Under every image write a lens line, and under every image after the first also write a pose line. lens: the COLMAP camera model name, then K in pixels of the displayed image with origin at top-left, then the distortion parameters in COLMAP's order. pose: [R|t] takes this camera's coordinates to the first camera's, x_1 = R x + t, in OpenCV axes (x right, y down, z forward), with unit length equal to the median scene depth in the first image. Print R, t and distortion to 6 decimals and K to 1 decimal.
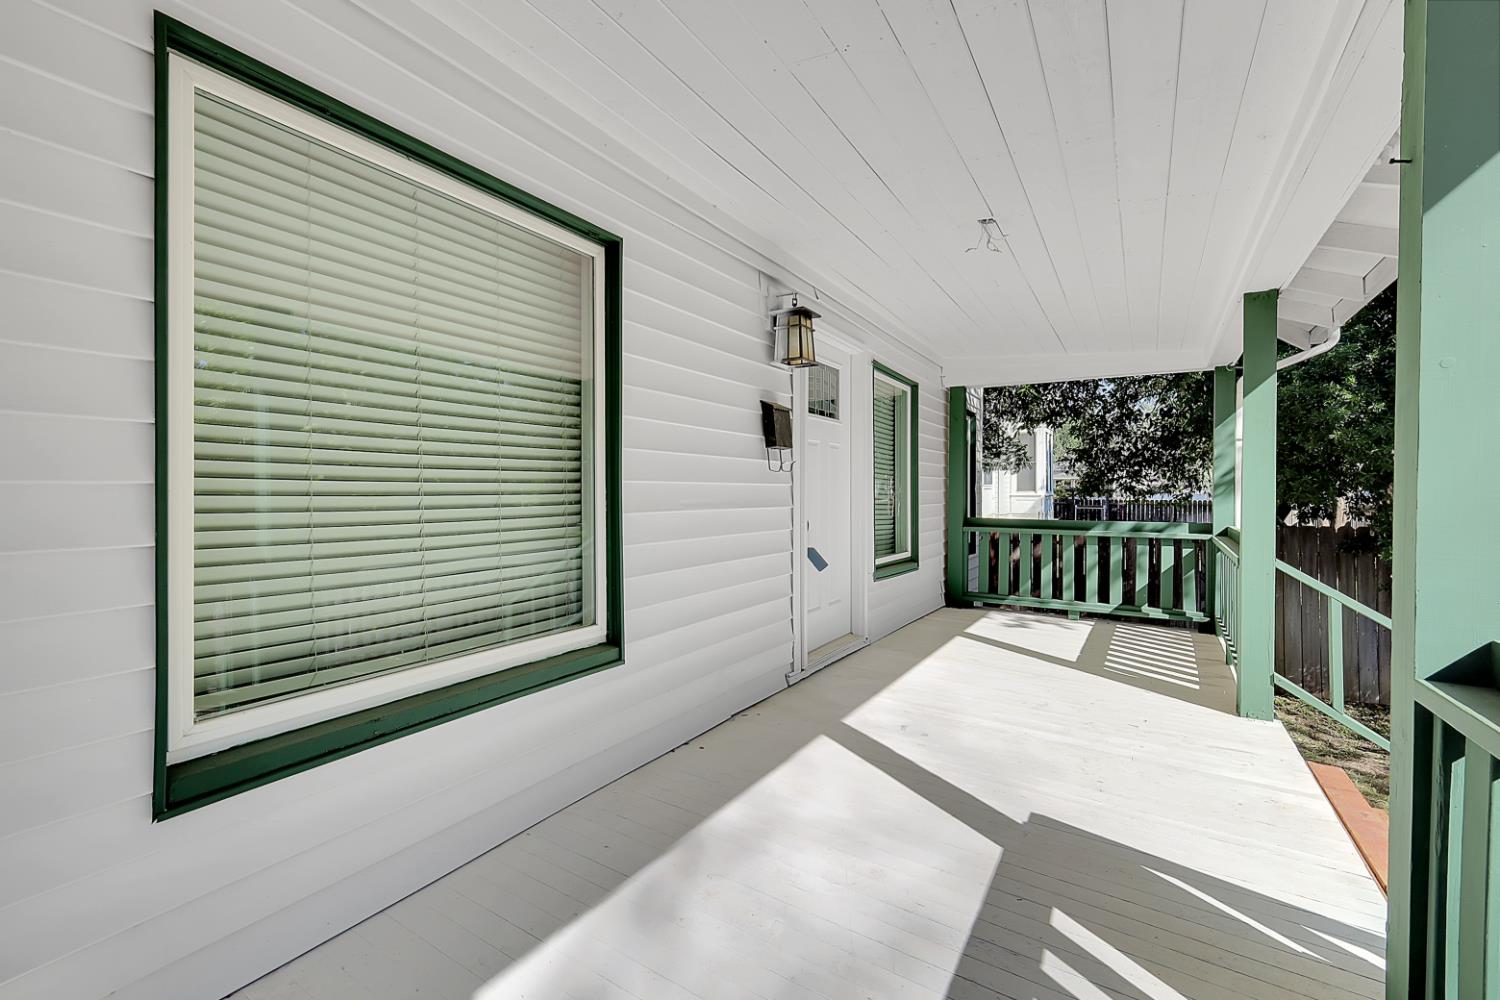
lens RADIAL K [[644.6, 0, 754.9], [0, 644.6, 493.8], [0, 0, 1]] dist [-0.000810, 0.000246]
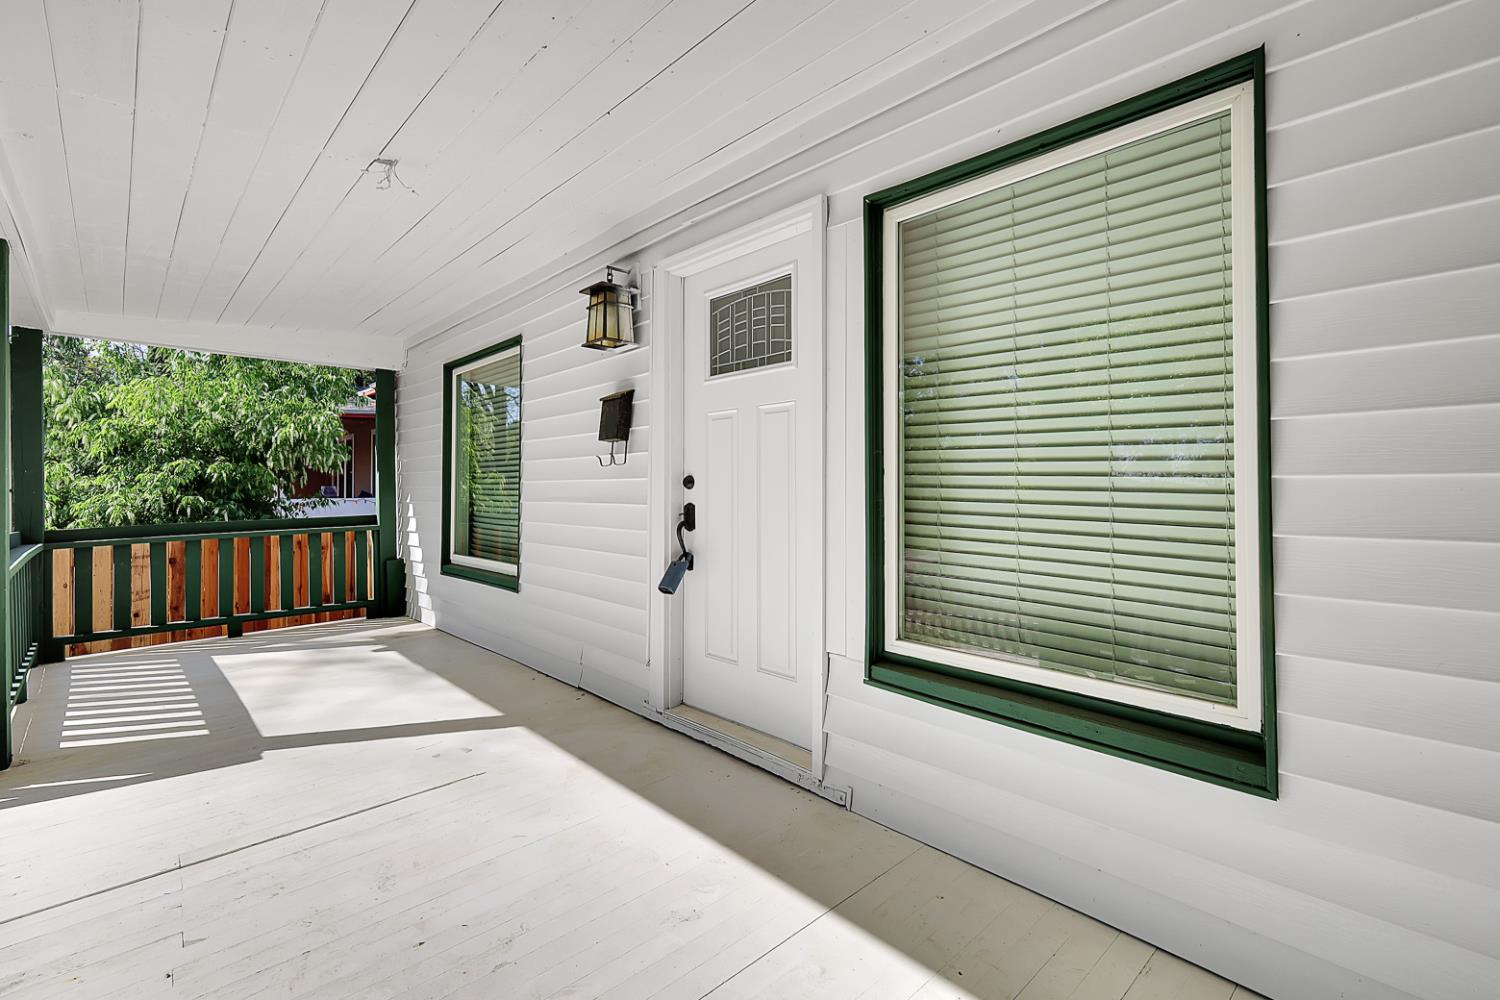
lens RADIAL K [[644.6, 0, 754.9], [0, 644.6, 493.8], [0, 0, 1]] dist [-0.000810, 0.000246]
pose [[-0.251343, -0.004746, -0.967886, 0.890099], [-0.005842, 0.999977, -0.003386, 0.008053], [0.967880, 0.004804, -0.251365, 1.434621]]
